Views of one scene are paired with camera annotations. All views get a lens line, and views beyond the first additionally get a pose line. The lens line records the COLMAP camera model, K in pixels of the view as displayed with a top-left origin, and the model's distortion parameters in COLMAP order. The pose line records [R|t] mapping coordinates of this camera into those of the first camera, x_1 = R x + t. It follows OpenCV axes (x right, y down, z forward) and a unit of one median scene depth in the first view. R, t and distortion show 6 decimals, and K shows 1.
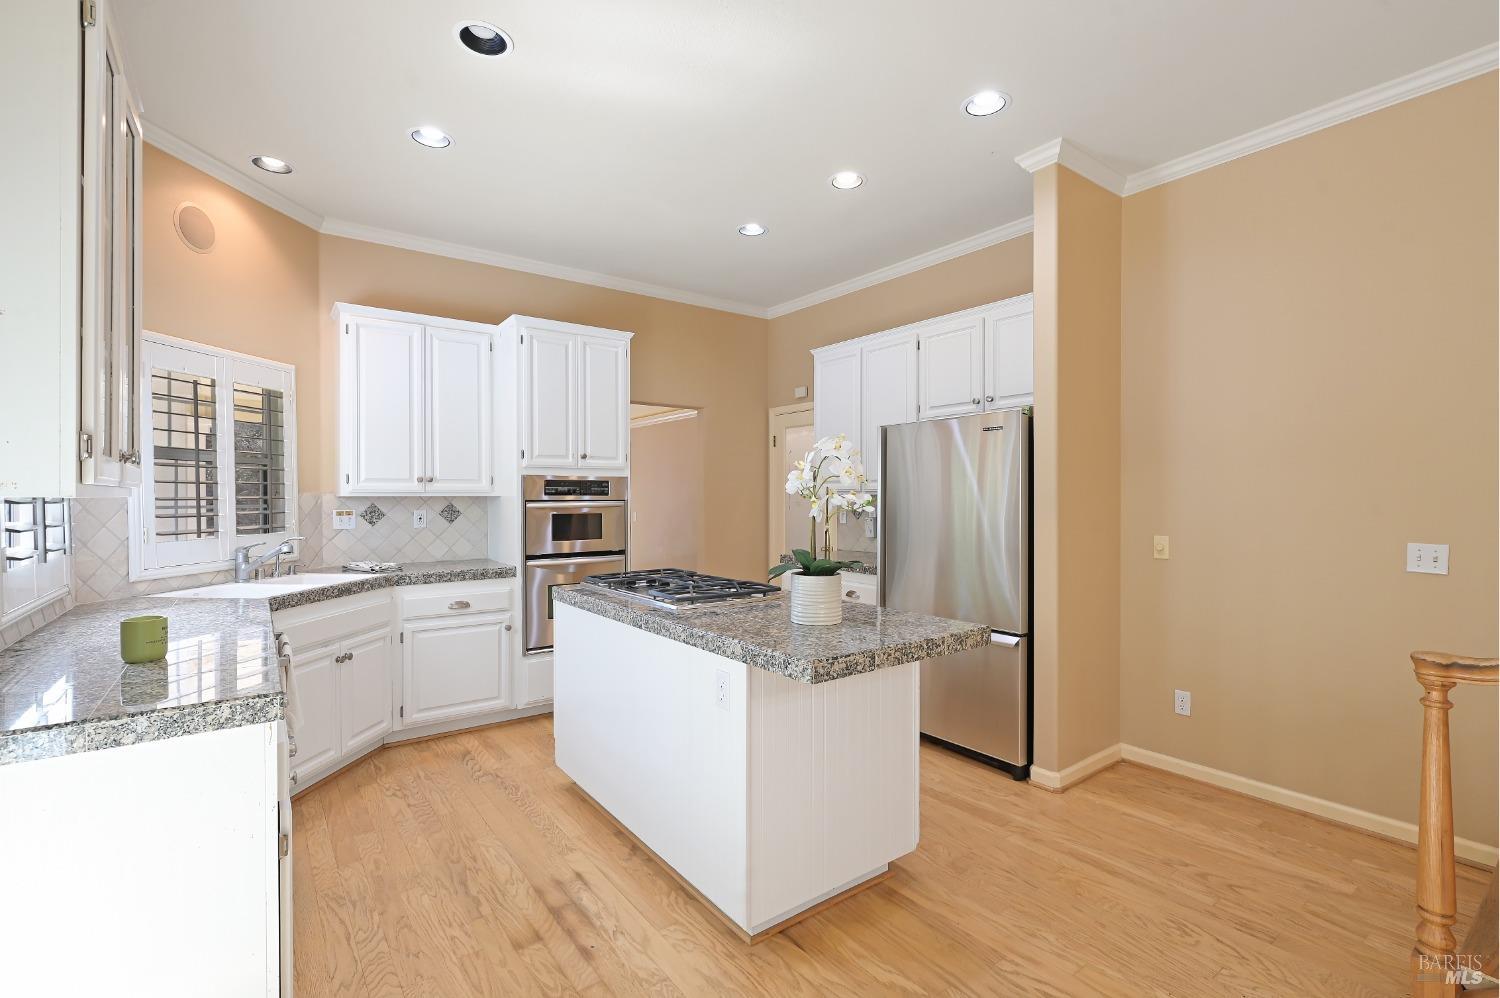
lens RADIAL K [[676.3, 0, 752.0], [0, 676.3, 498.1], [0, 0, 1]] dist [-0.005165, -0.000405]
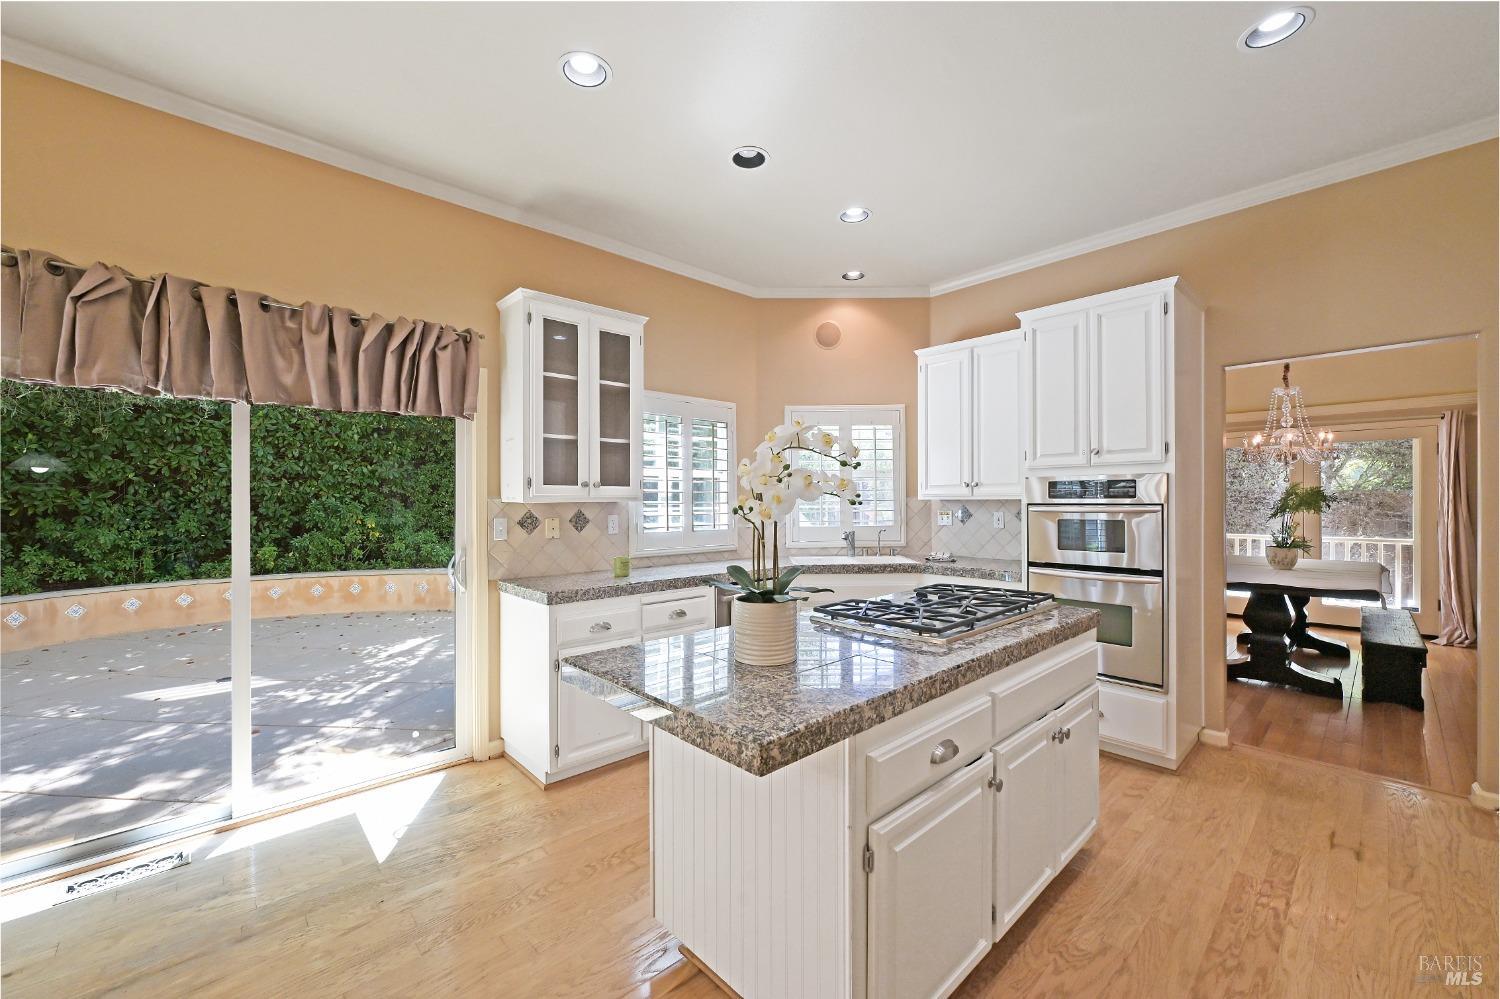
lens RADIAL K [[592.0, 0, 751.2], [0, 592.0, 502.9], [0, 0, 1]] dist [-0.001553, 0.000087]
pose [[0.108892, 0.005125, -0.994040, 0.471802], [0.001228, 0.999985, 0.005291, -0.002971], [0.994053, -0.001797, 0.108884, 0.539916]]
